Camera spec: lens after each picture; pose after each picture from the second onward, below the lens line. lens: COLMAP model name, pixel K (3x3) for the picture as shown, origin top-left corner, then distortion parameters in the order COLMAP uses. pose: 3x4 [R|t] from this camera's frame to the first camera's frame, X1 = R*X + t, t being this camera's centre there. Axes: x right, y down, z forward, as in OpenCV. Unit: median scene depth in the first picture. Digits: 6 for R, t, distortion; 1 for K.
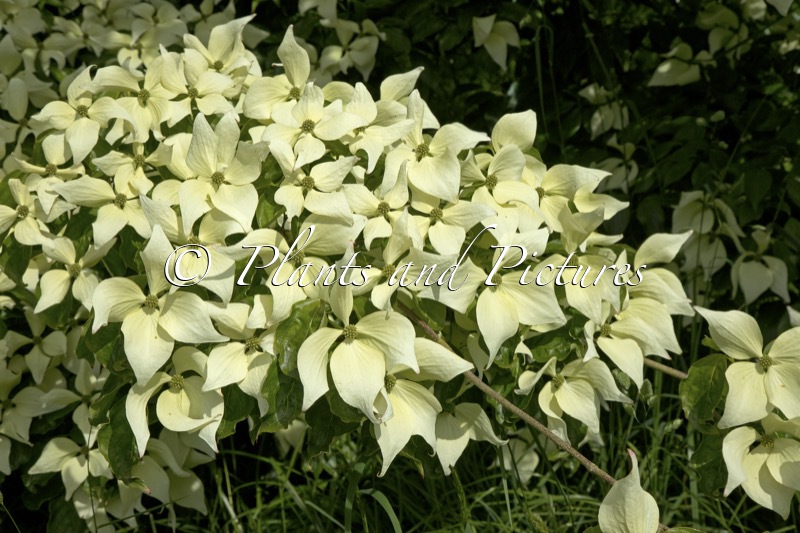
lens RADIAL K [[1613.9, 0, 400.4], [0, 1613.9, 266.6], [0, 0, 1]] dist [0.078613, 0.000000]
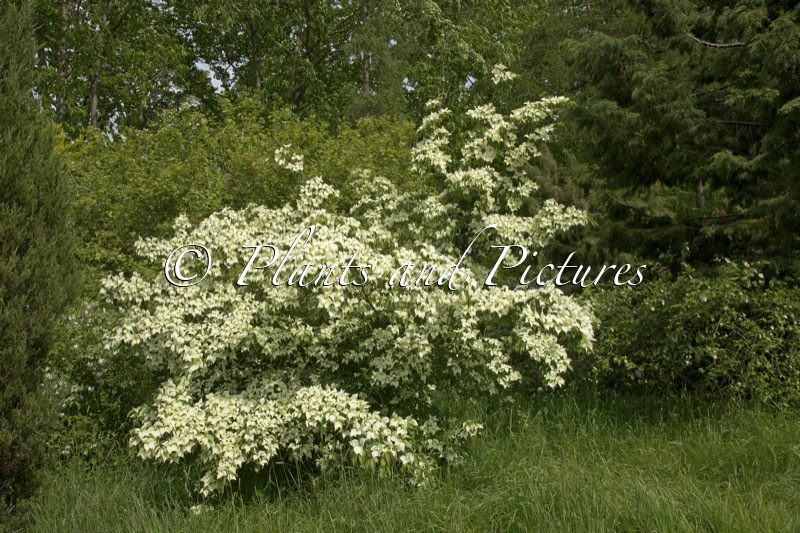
lens RADIAL K [[554.8, 0, 399.6], [0, 554.8, 265.1], [0, 0, 1]] dist [-0.000575, 0.000021]
pose [[0.999044, 0.011945, 0.042060, 0.189188], [0.008709, 0.888328, -0.459127, 0.669842], [-0.042847, 0.459054, 0.887375, -1.944460]]
